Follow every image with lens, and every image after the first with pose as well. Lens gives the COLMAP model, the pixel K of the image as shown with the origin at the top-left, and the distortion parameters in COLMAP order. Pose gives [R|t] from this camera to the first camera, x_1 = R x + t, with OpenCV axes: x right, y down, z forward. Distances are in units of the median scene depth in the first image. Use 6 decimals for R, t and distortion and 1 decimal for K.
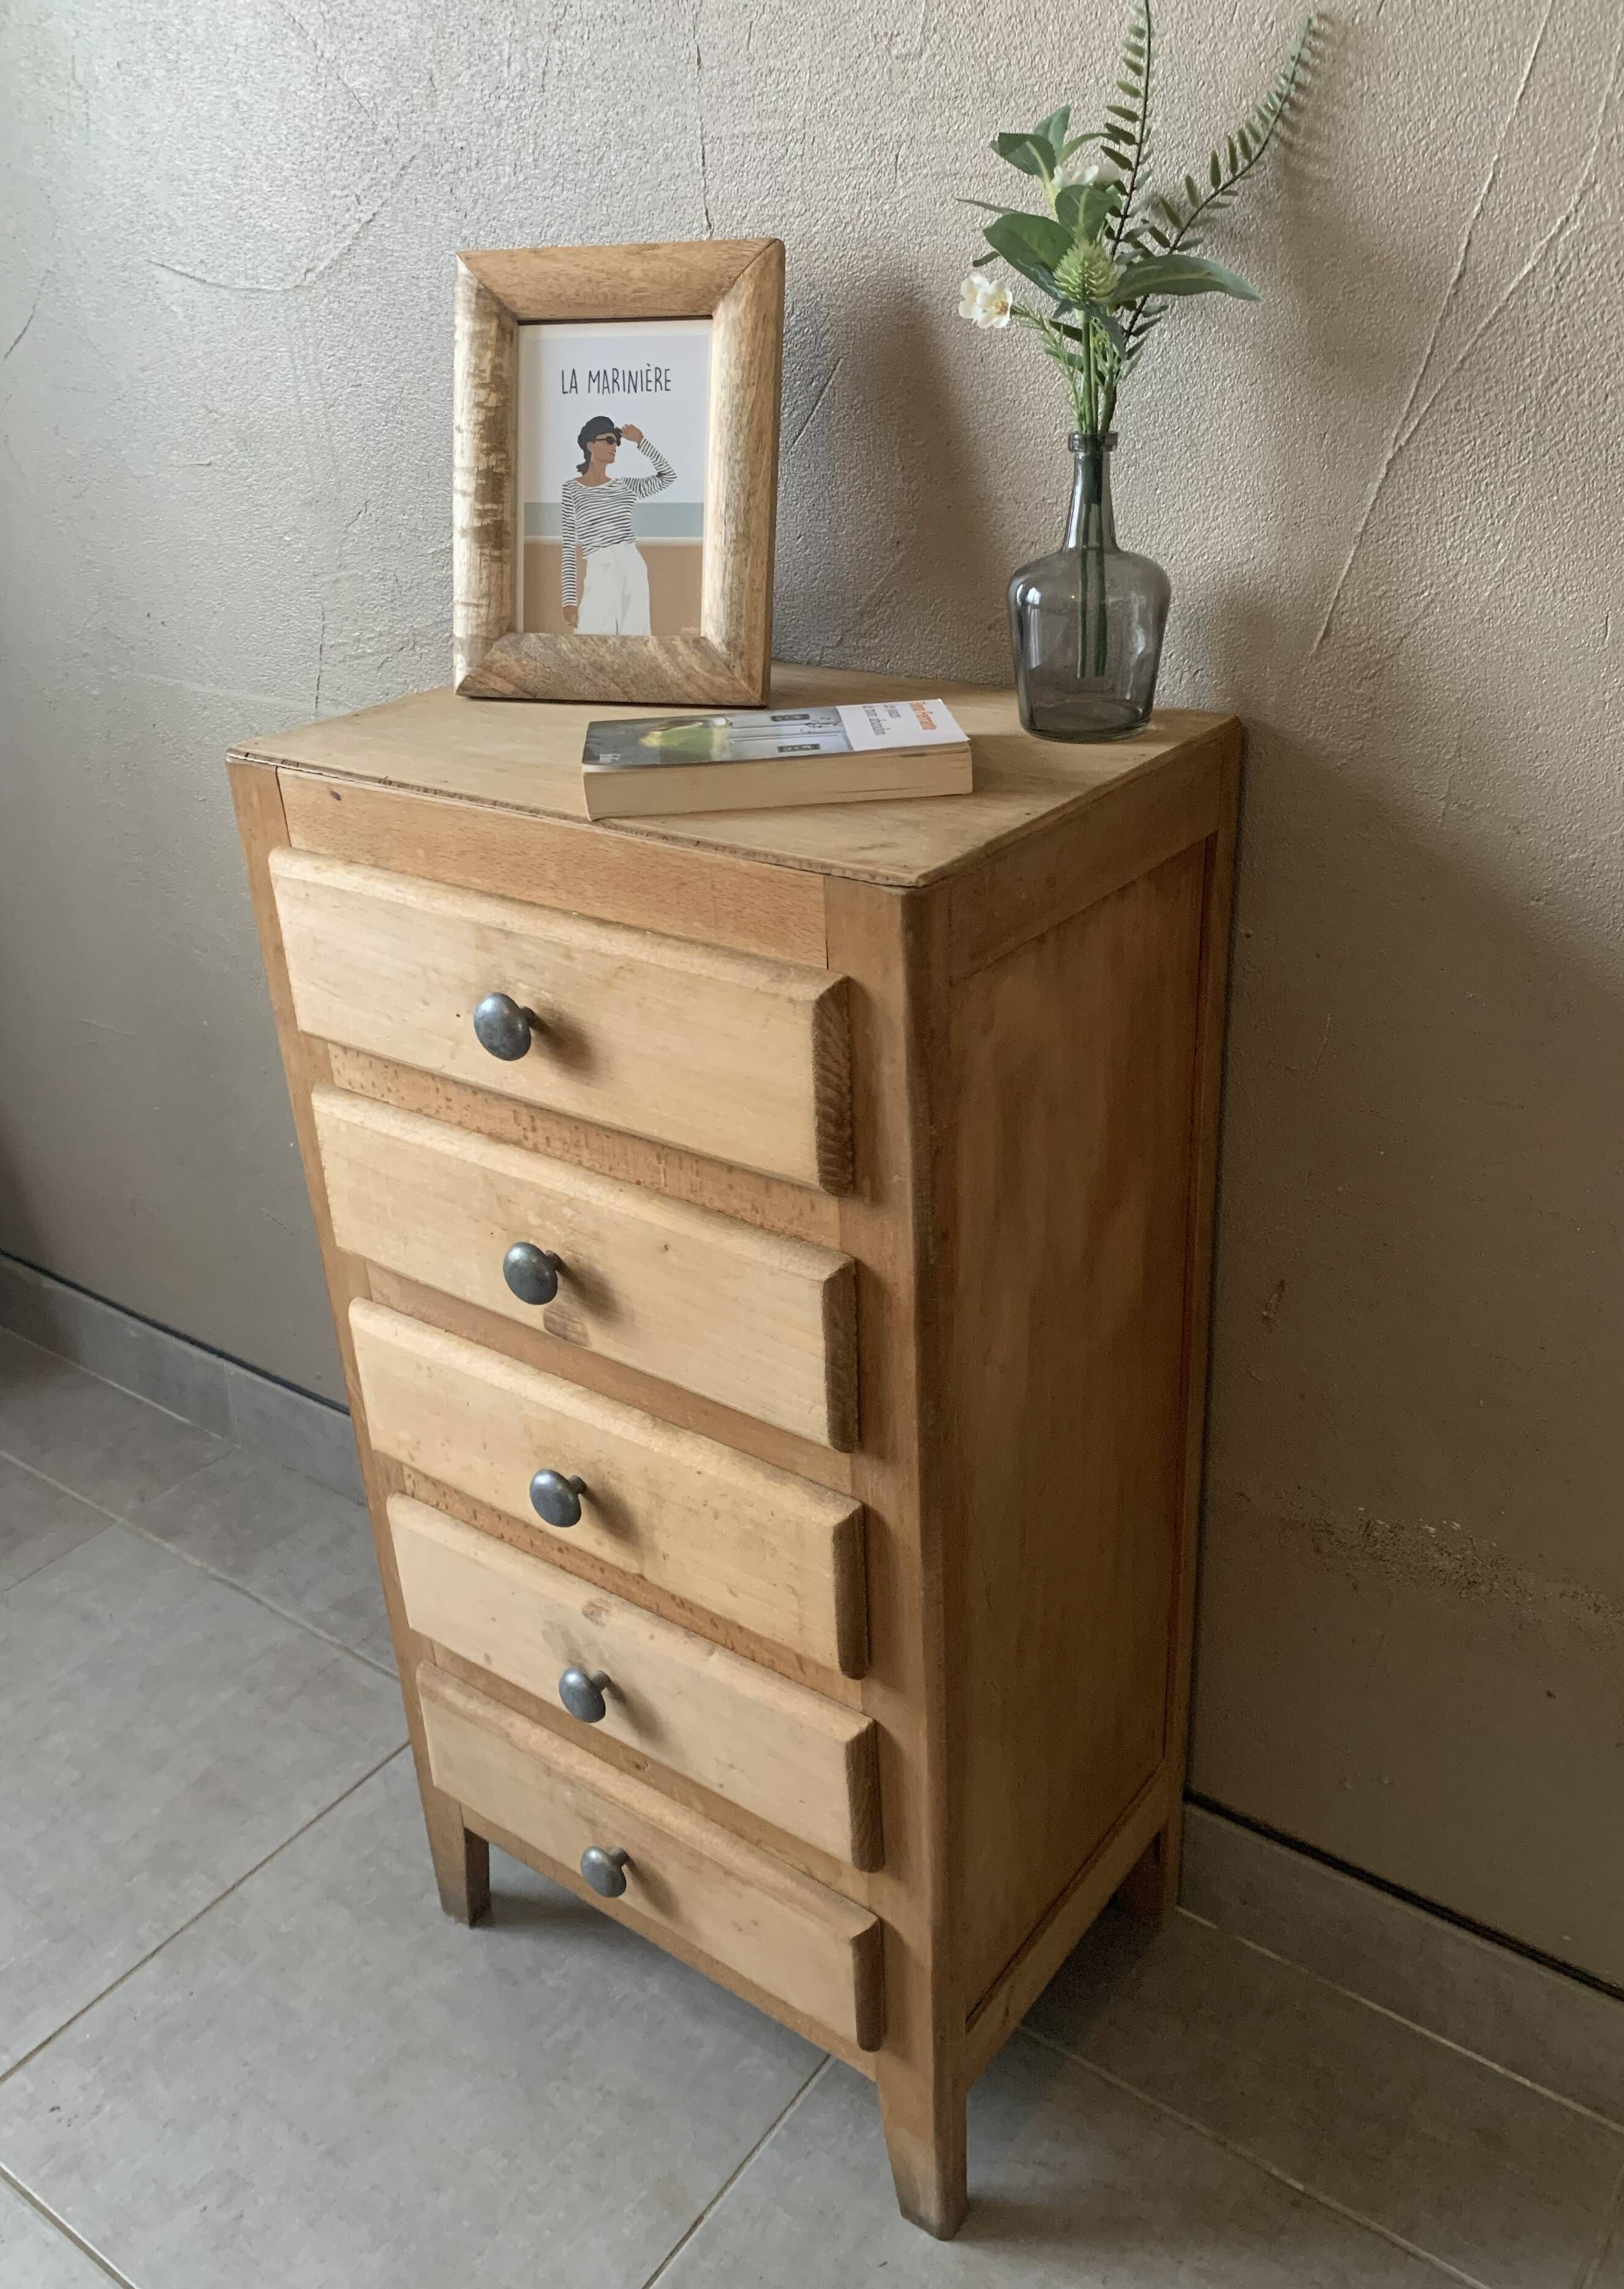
lens RADIAL K [[1878.8, 0, 826.7], [0, 1878.8, 1128.8], [0, 0, 1]] dist [0.030313, -0.016211]
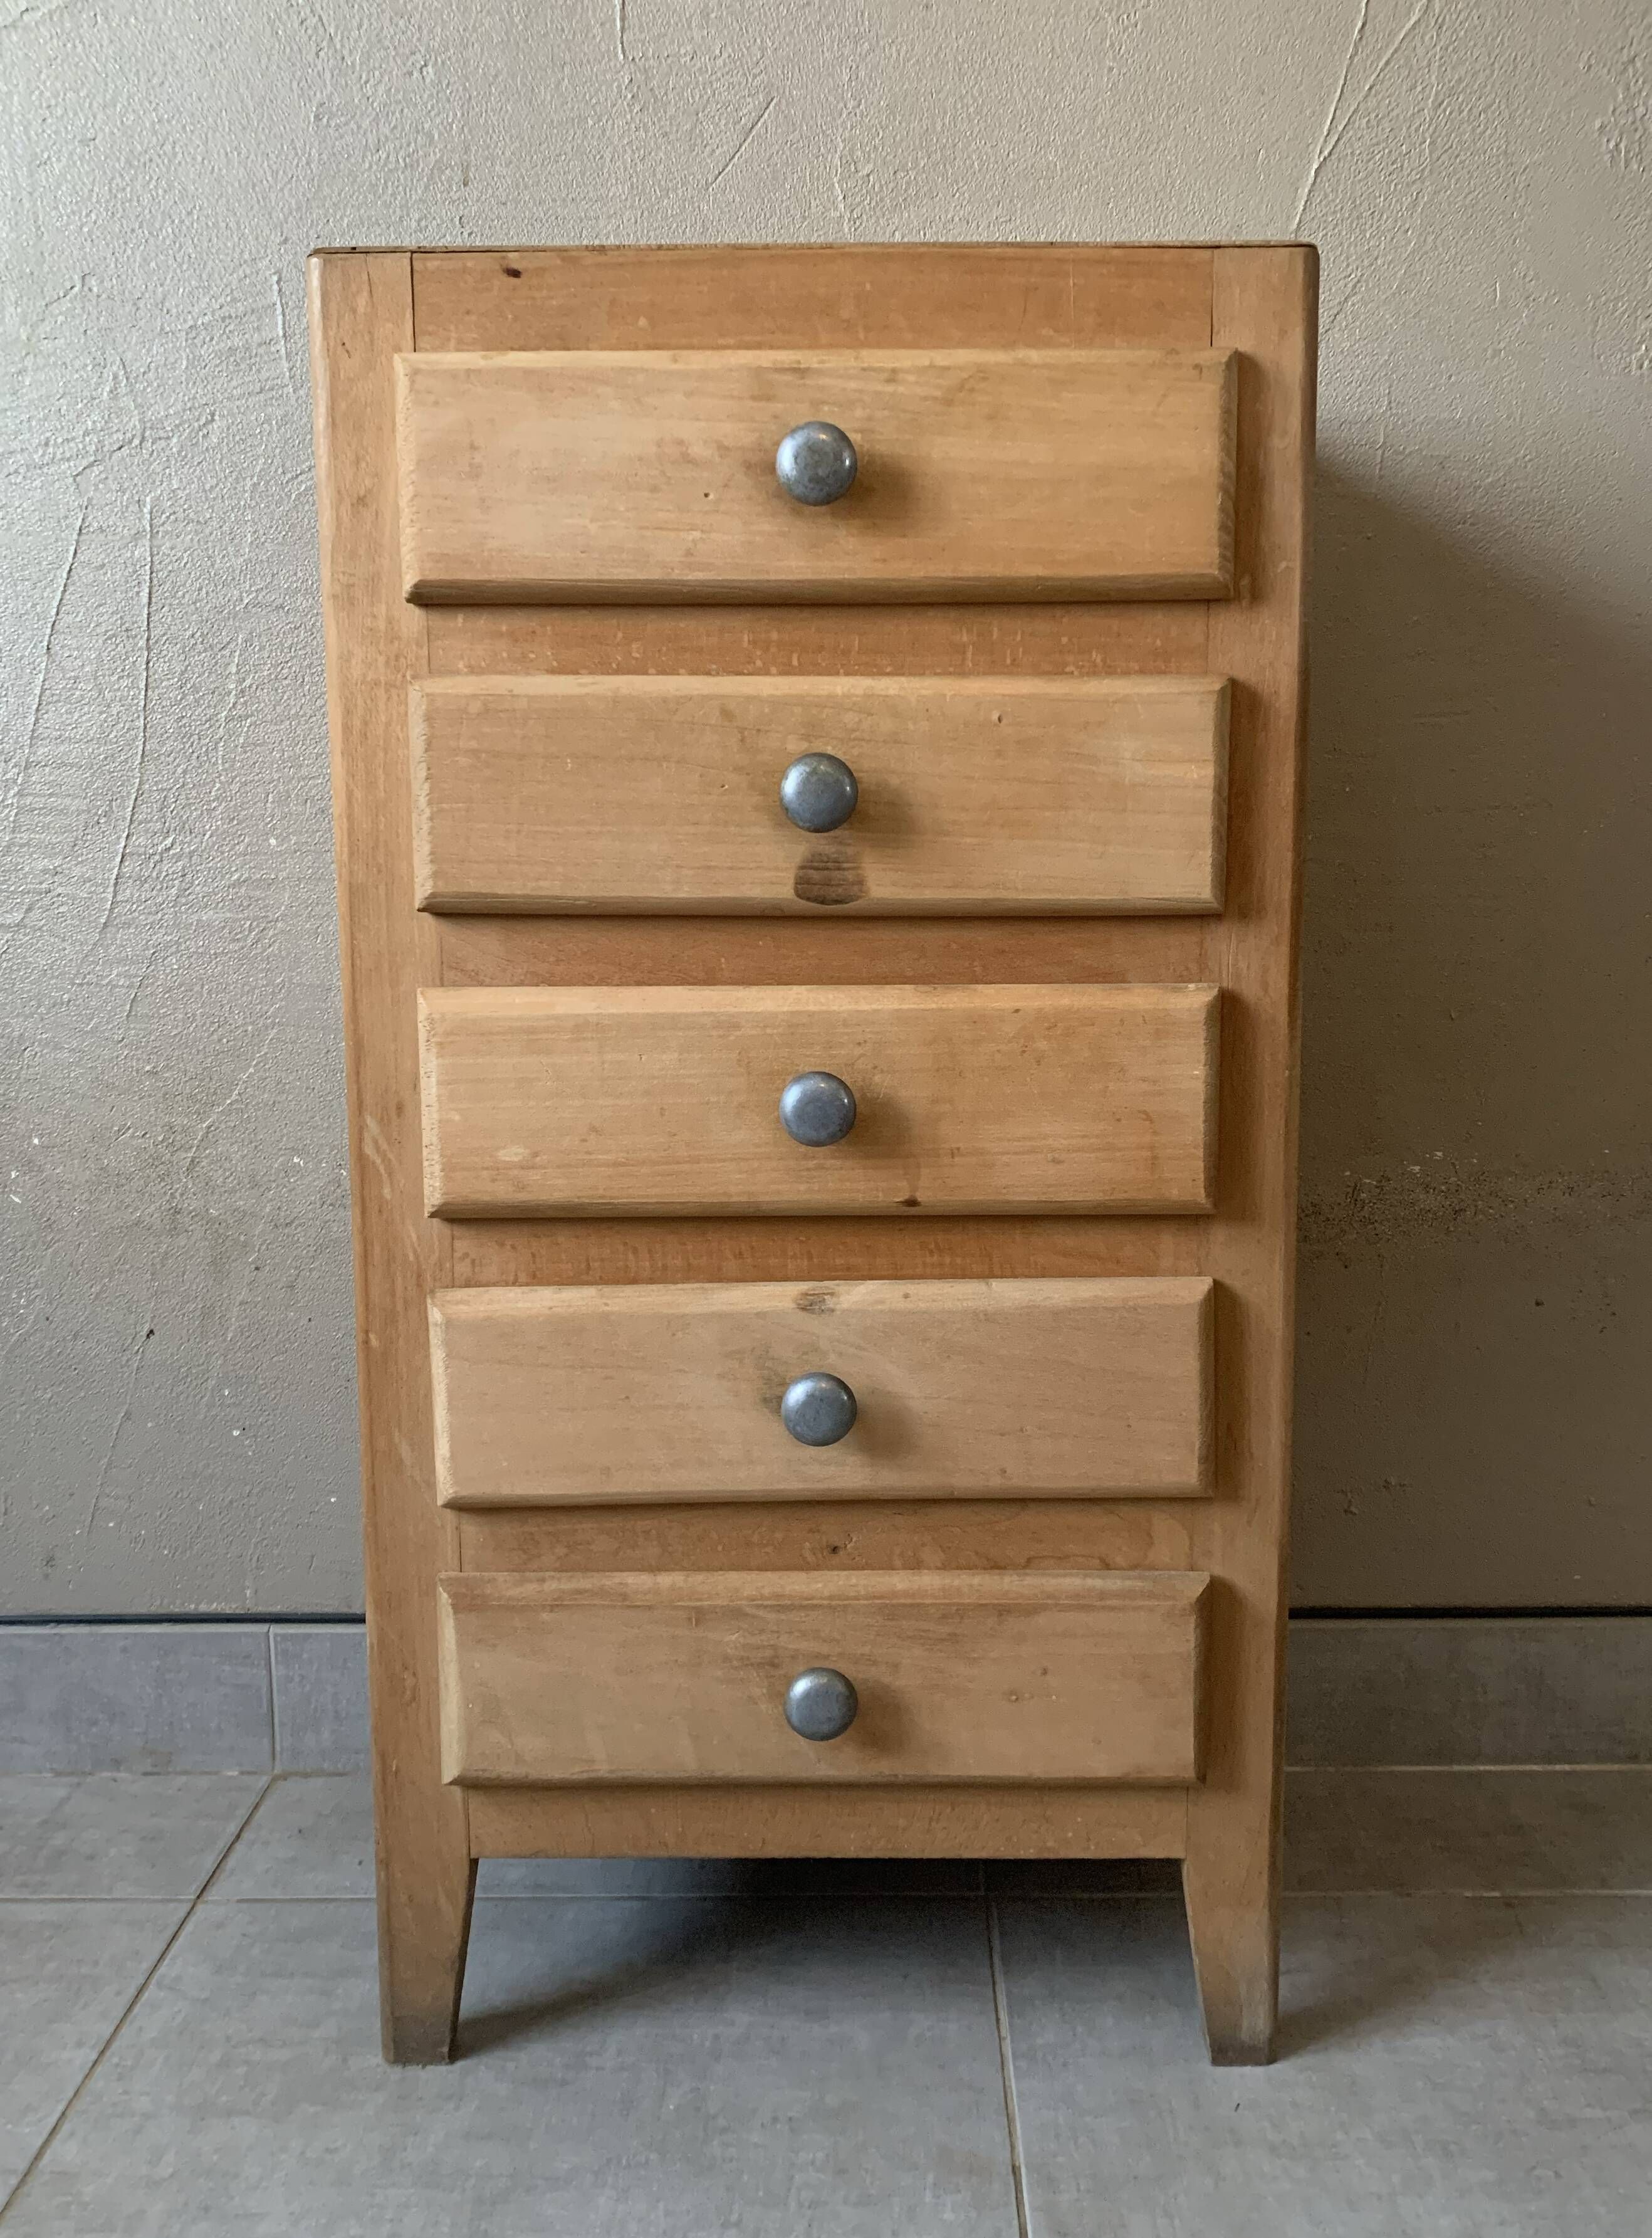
lens RADIAL K [[1902.8, 0, 861.5], [0, 1902.8, 1083.1], [0, 0, 1]] dist [0.033496, -0.025225]
pose [[0.810941, -0.040805, 0.583703, -0.606758], [0.232885, 0.937657, -0.257999, 0.400549], [-0.536785, 0.345158, 0.769888, 0.342078]]
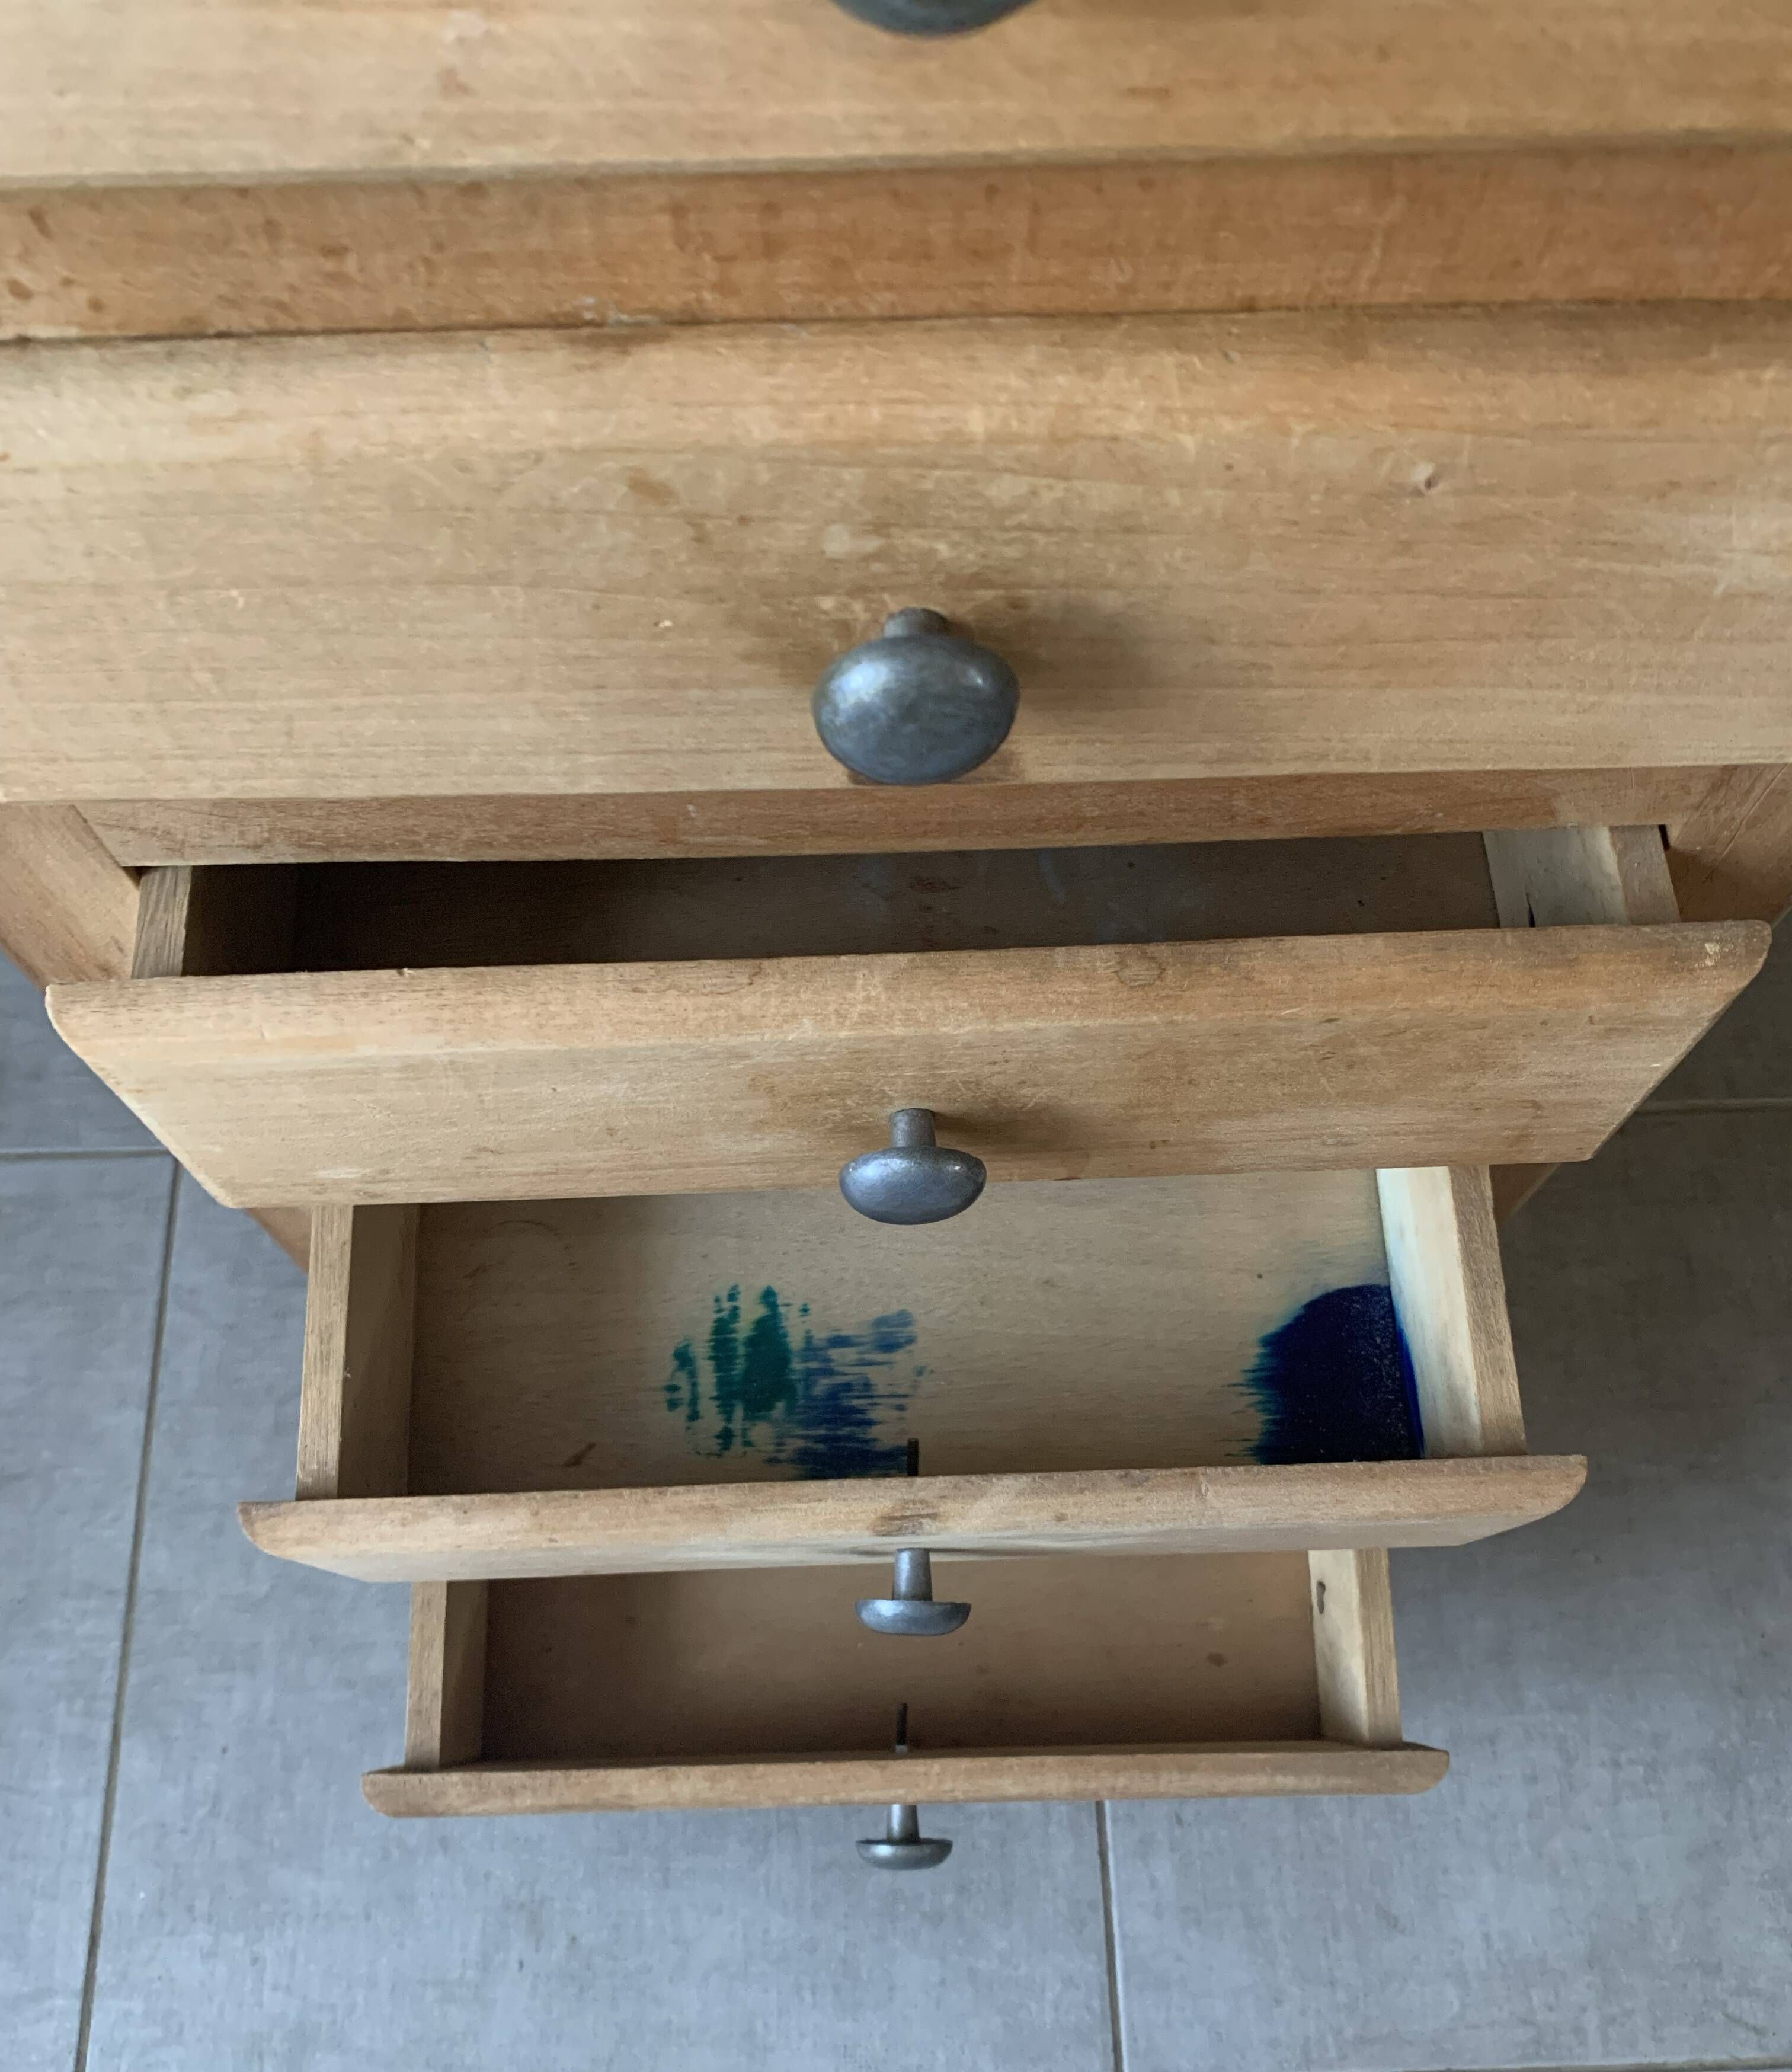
lens RADIAL K [[1871.6, 0, 879.5], [0, 1871.6, 1202.1], [0, 0, 1]] dist [-0.002423, 0.004632]
pose [[0.791583, -0.557981, 0.249107, -0.271607], [0.245961, 0.664125, 0.706004, -0.090852], [-0.559375, -0.497590, 0.662951, 0.691192]]
